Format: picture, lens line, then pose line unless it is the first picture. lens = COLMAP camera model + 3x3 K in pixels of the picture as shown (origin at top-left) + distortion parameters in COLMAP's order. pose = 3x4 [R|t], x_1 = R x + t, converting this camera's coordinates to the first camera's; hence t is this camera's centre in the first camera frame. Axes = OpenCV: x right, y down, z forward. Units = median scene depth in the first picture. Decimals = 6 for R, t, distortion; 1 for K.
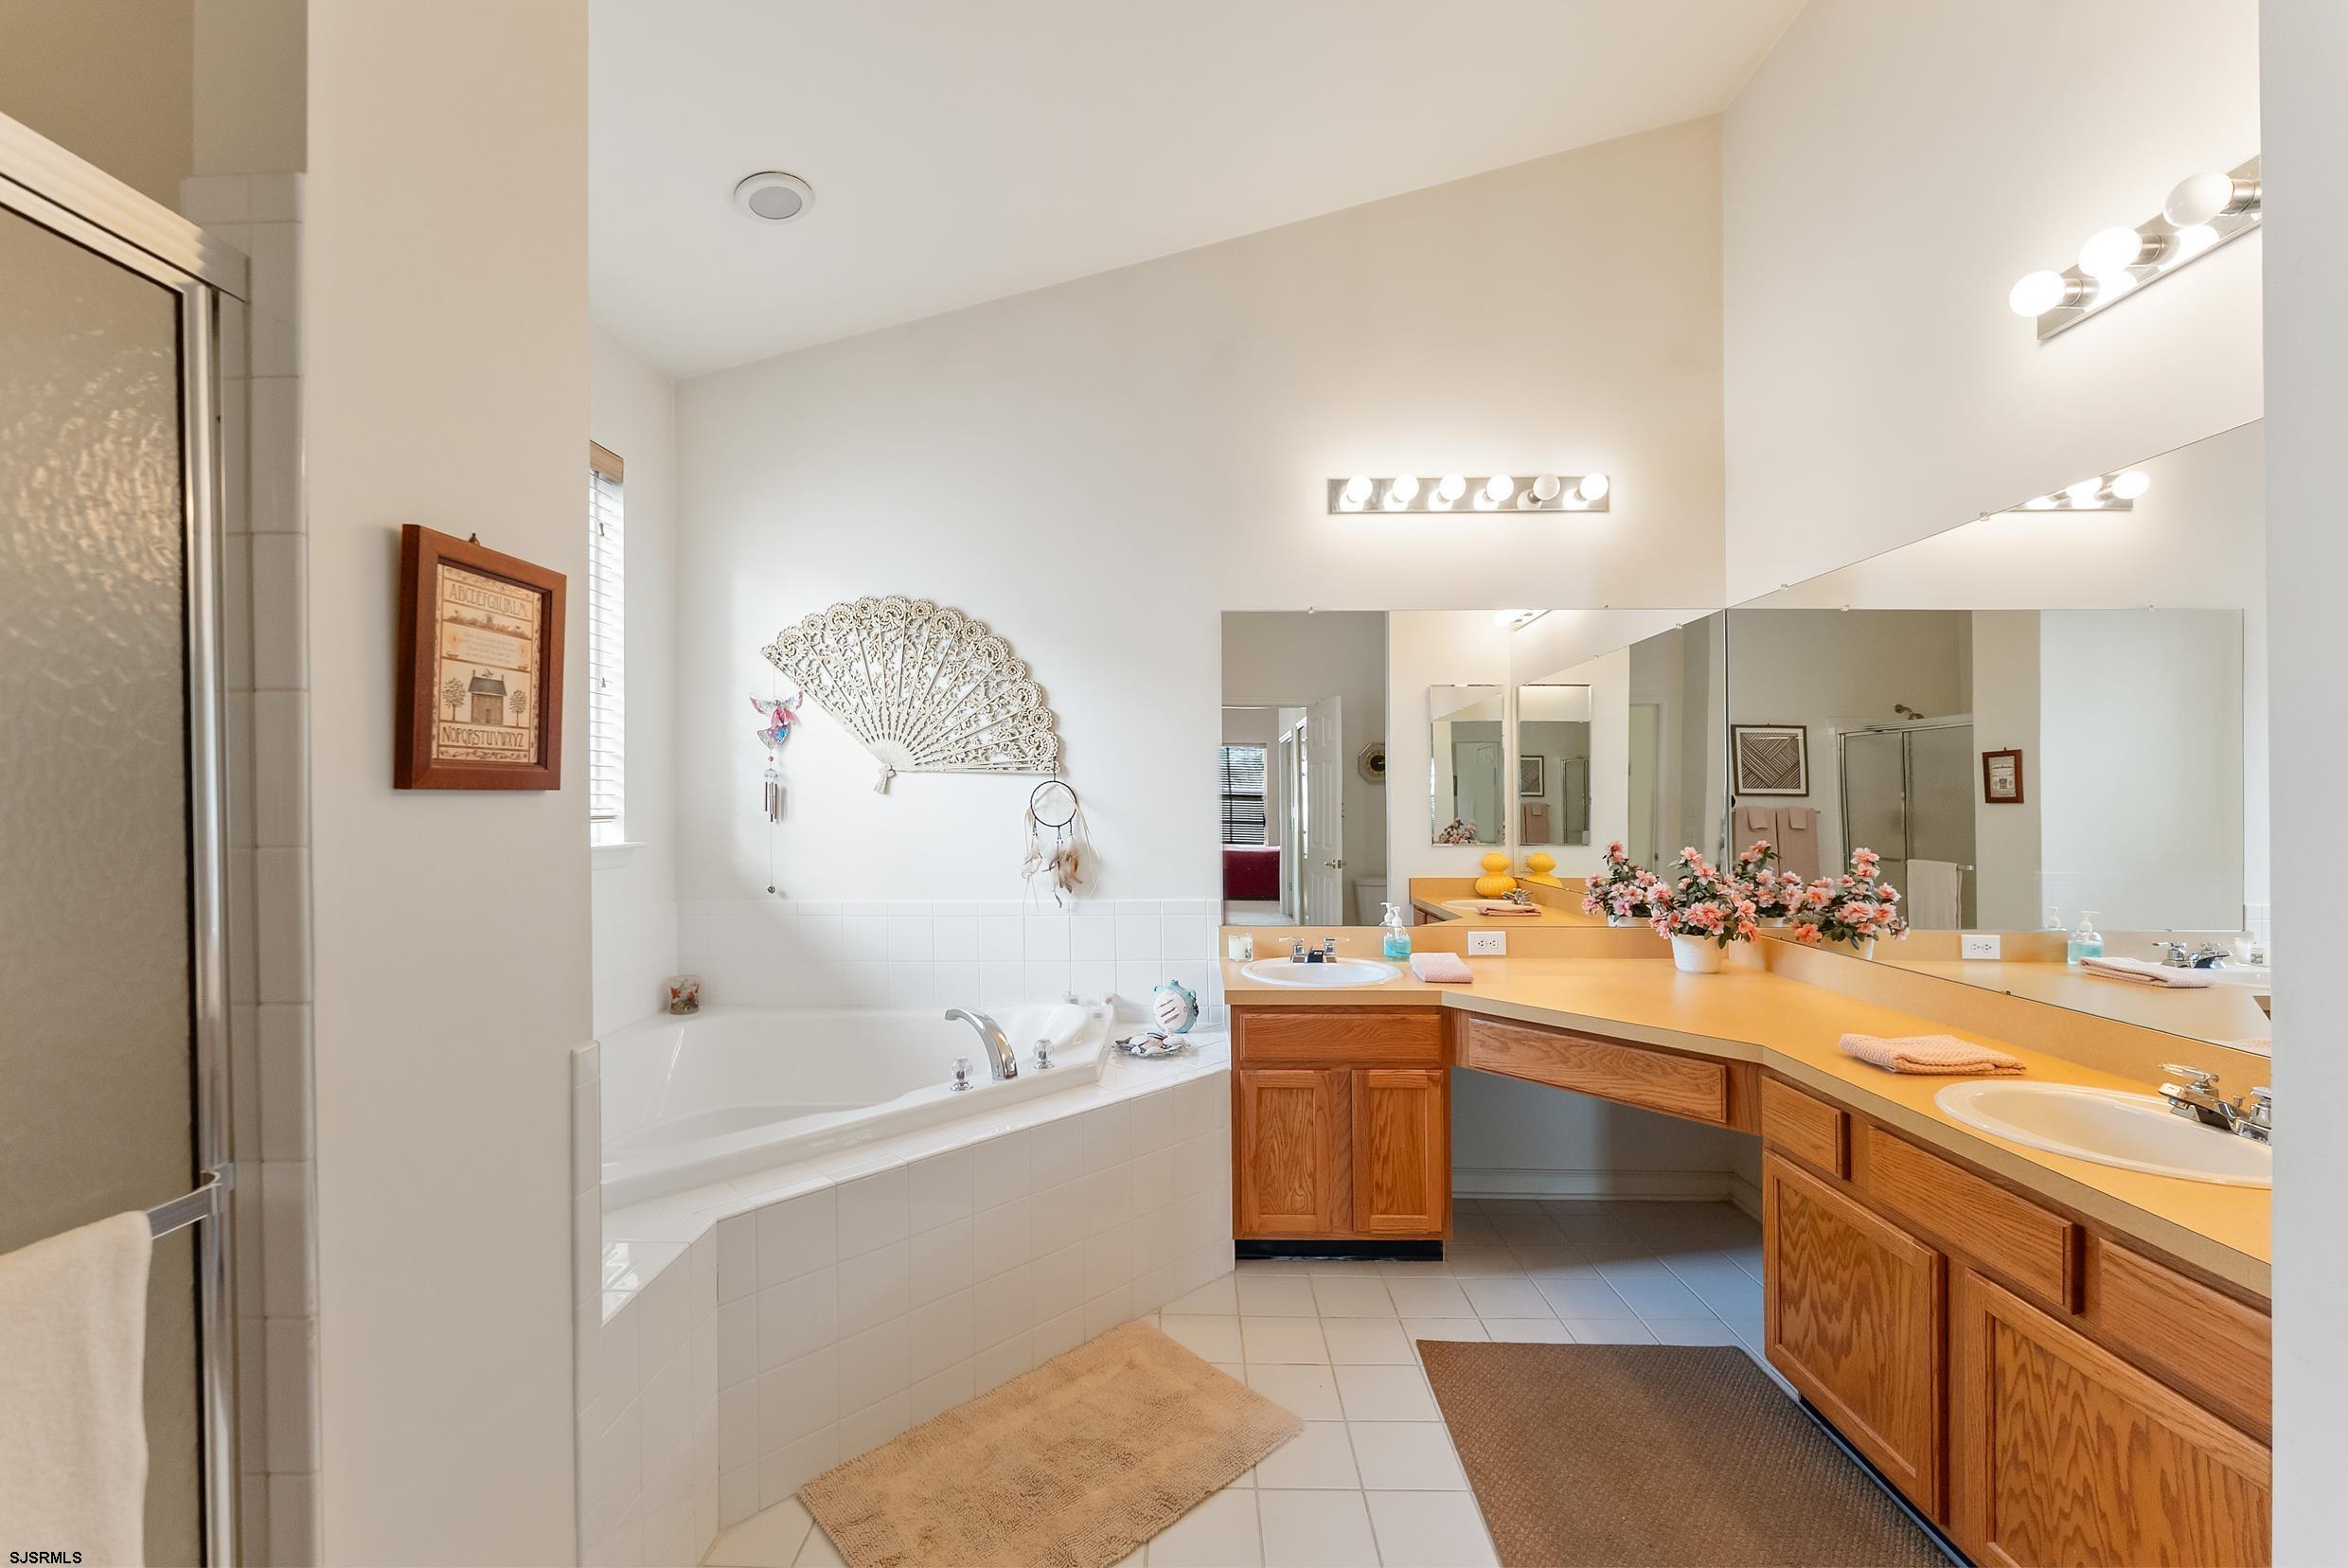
lens RADIAL K [[942.5, 0, 1175.0], [0, 942.5, 779.7], [0, 0, 1]] dist [0.001367, -0.000461]
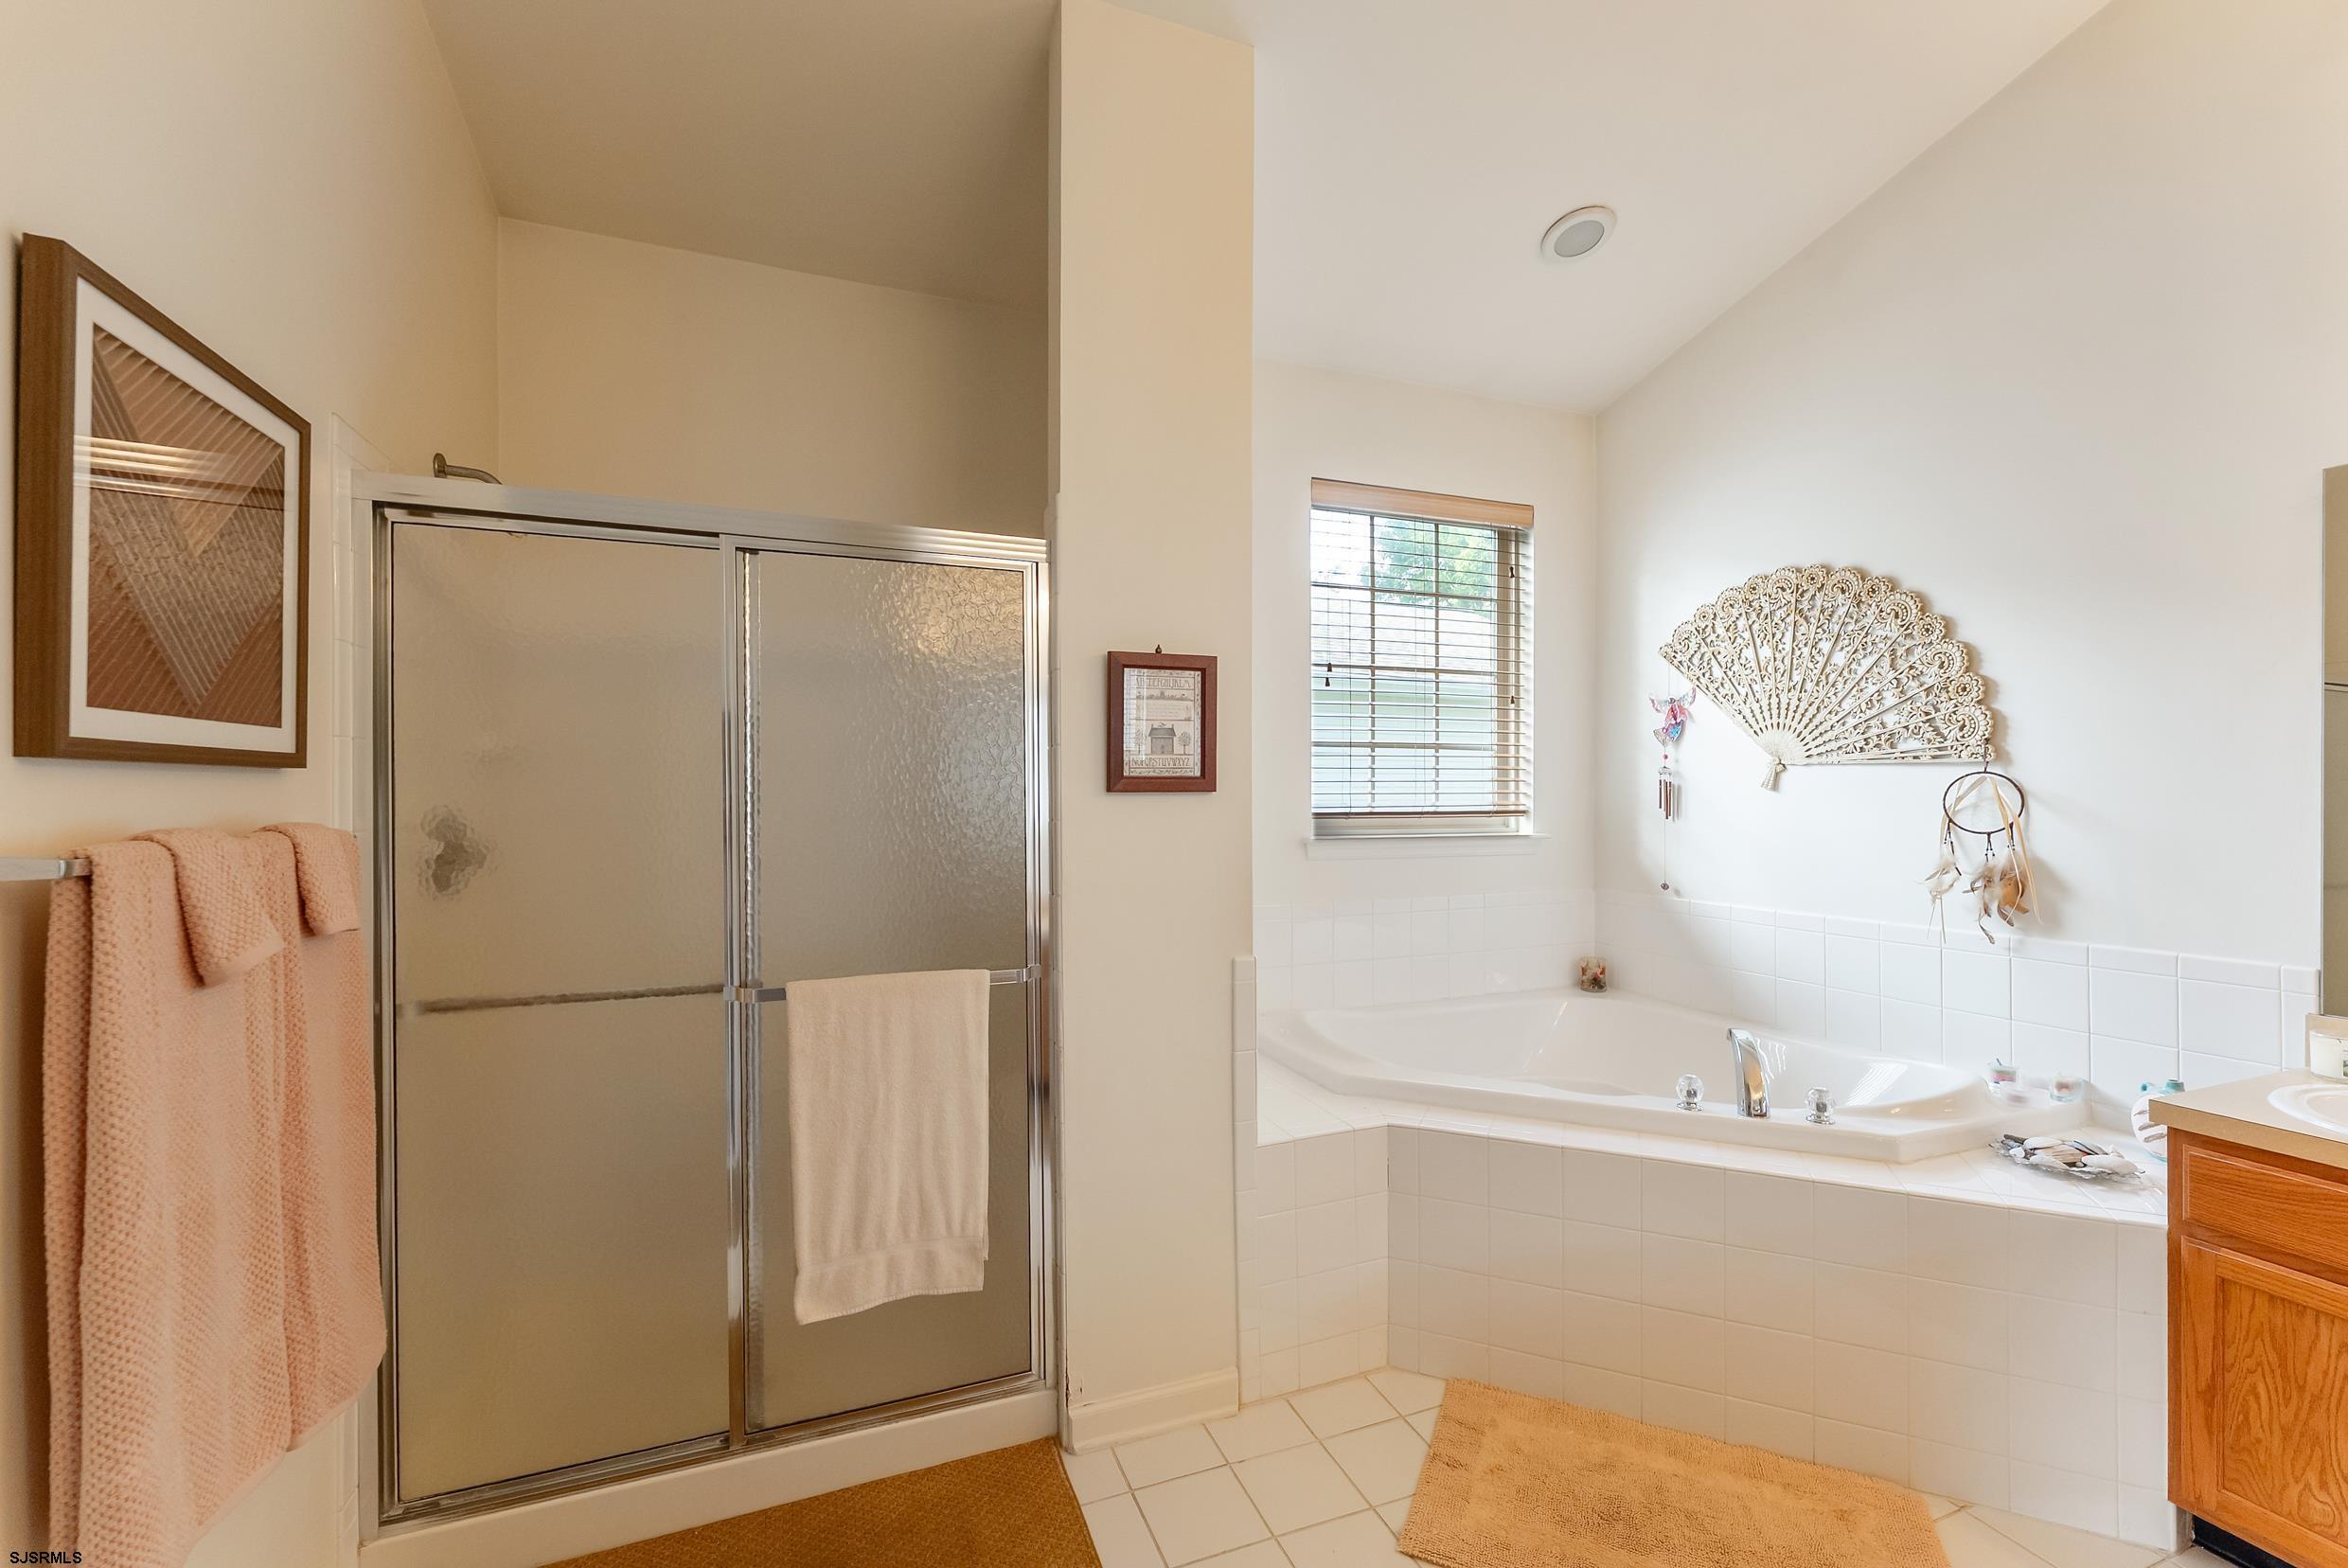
lens RADIAL K [[999.1, 0, 1233.5], [0, 999.1, 784.9], [0, 0, 1]] dist [0.000337, 0.000020]
pose [[0.382865, -0.011994, -0.923726, 0.375149], [0.020903, 0.999772, -0.004317, 0.002878], [0.923568, -0.017656, 0.383029, 0.155923]]
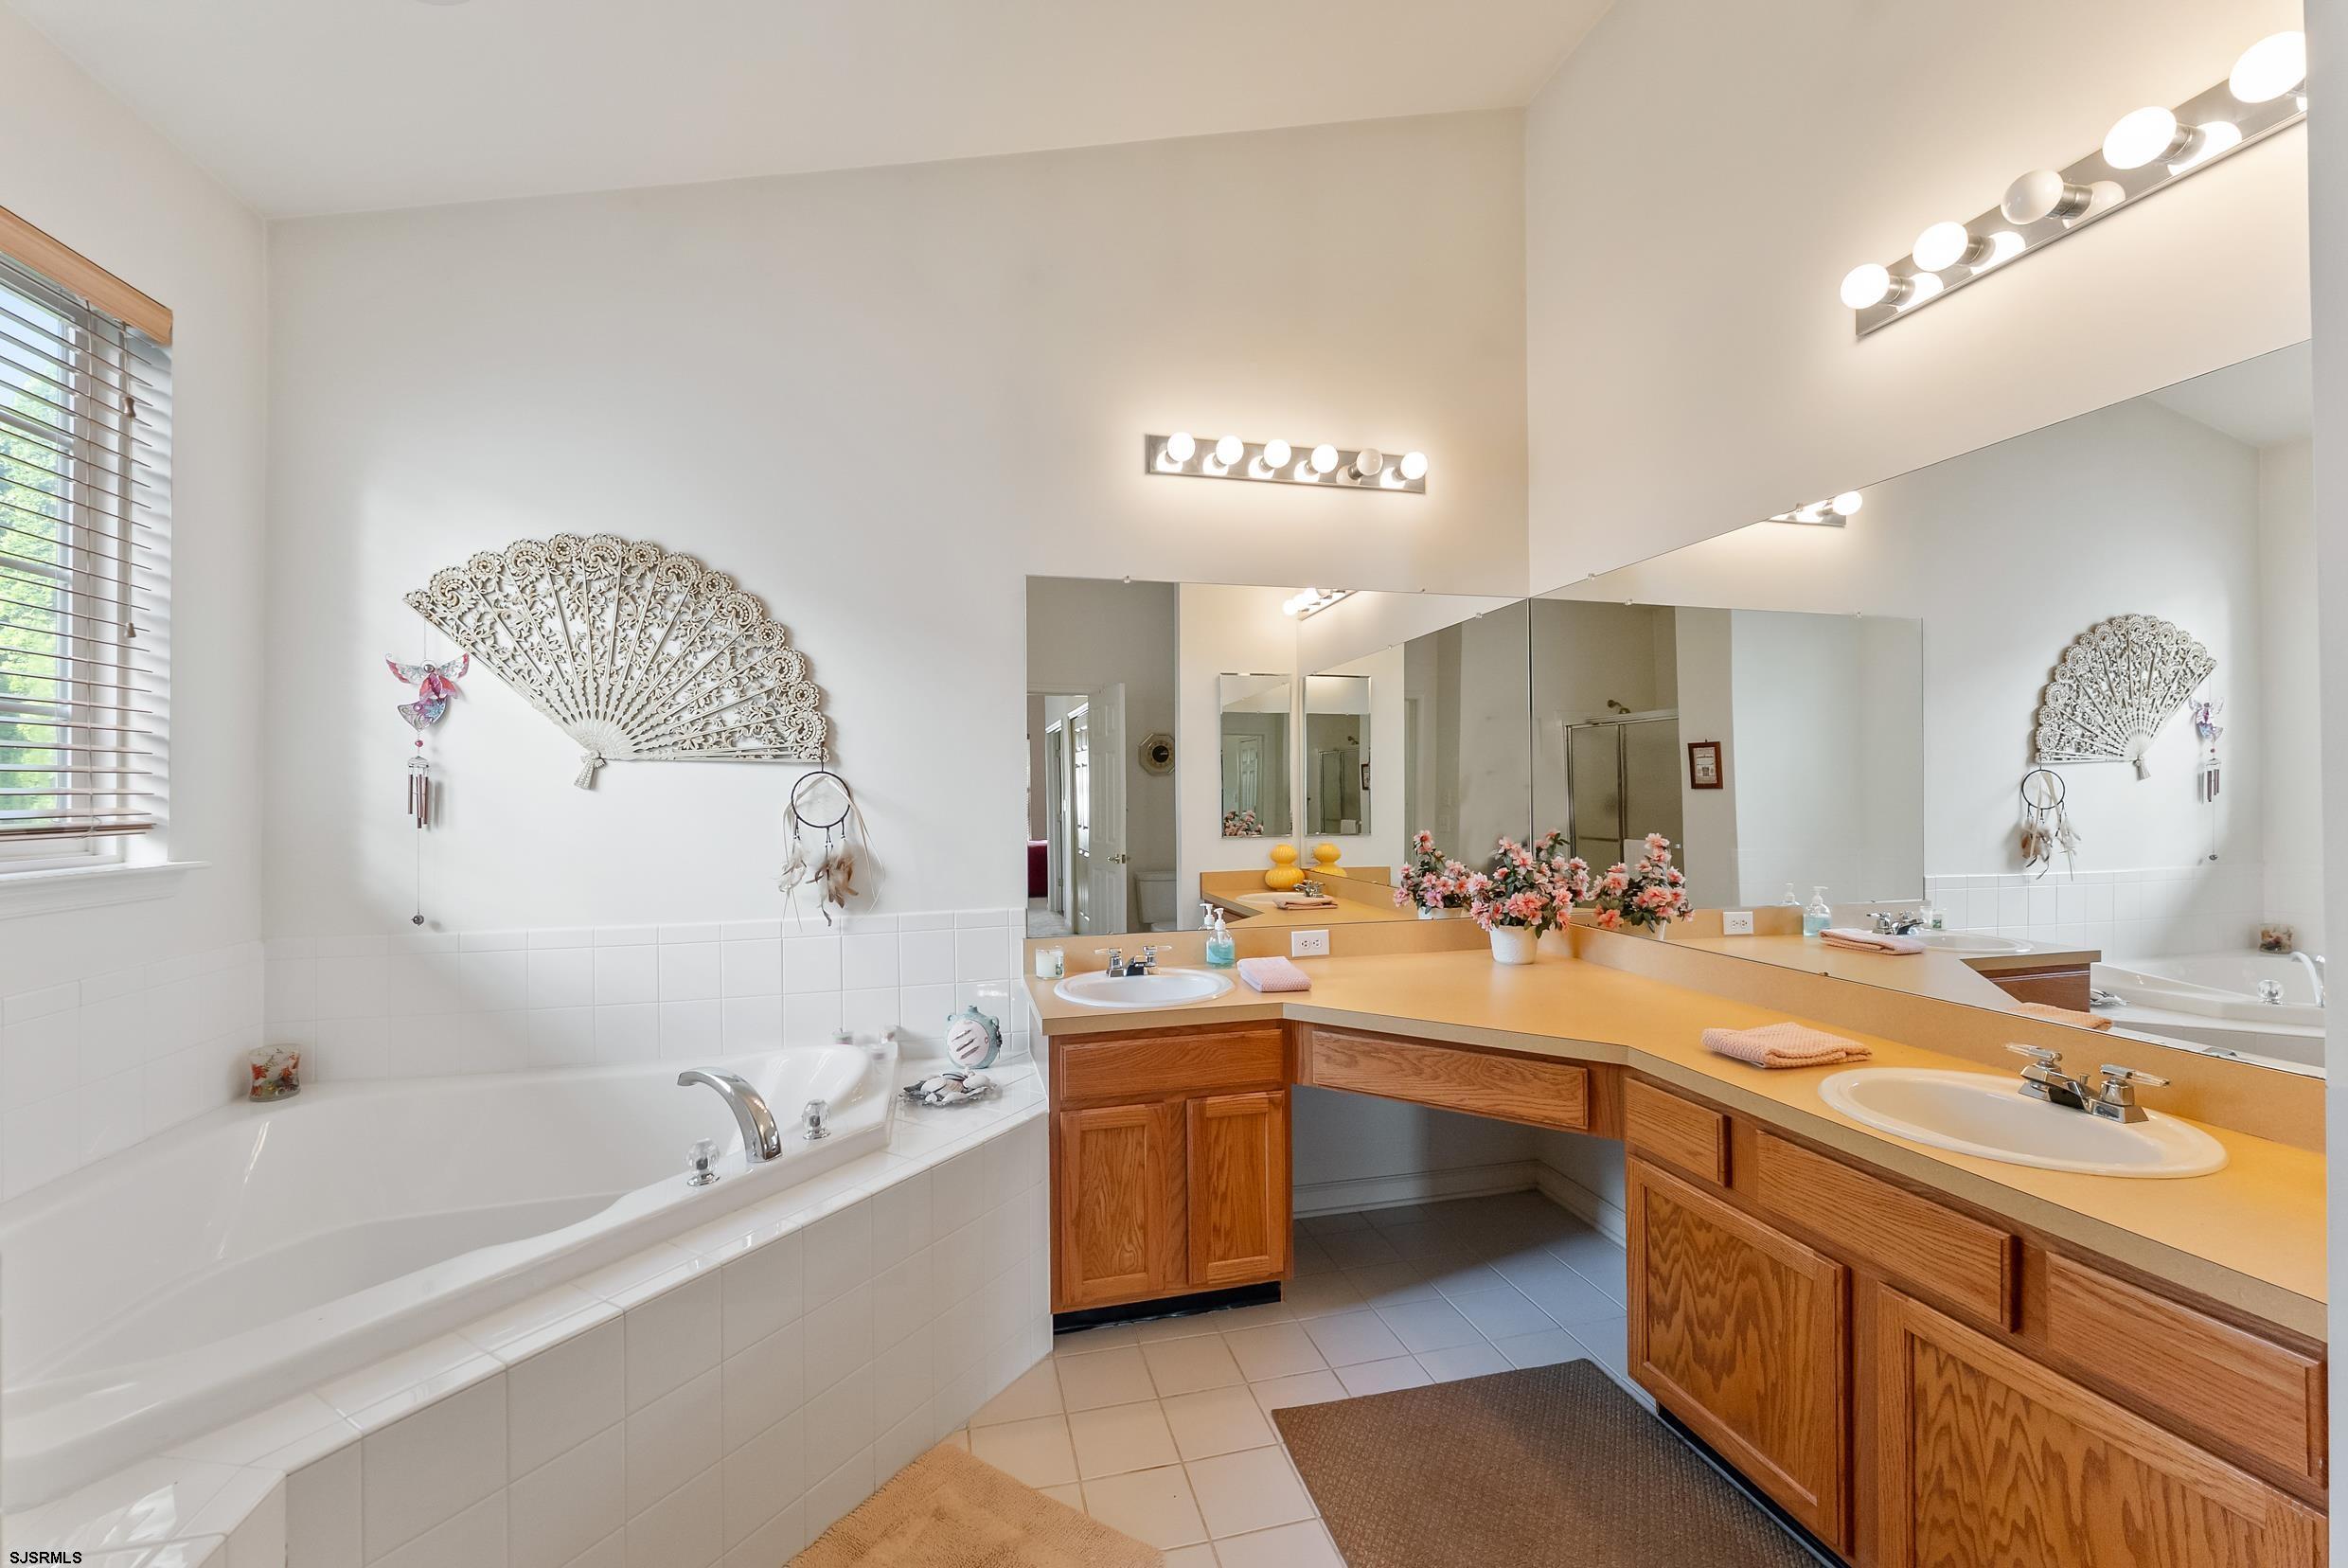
lens RADIAL K [[947.7, 0, 1172.8], [0, 947.7, 756.4], [0, 0, 1]] dist [-0.001033, 0.000102]
pose [[0.968112, 0.000037, 0.250518, -0.039693], [0.004171, 0.999859, -0.016269, 0.002839], [-0.250483, 0.016795, 0.967975, 0.127204]]
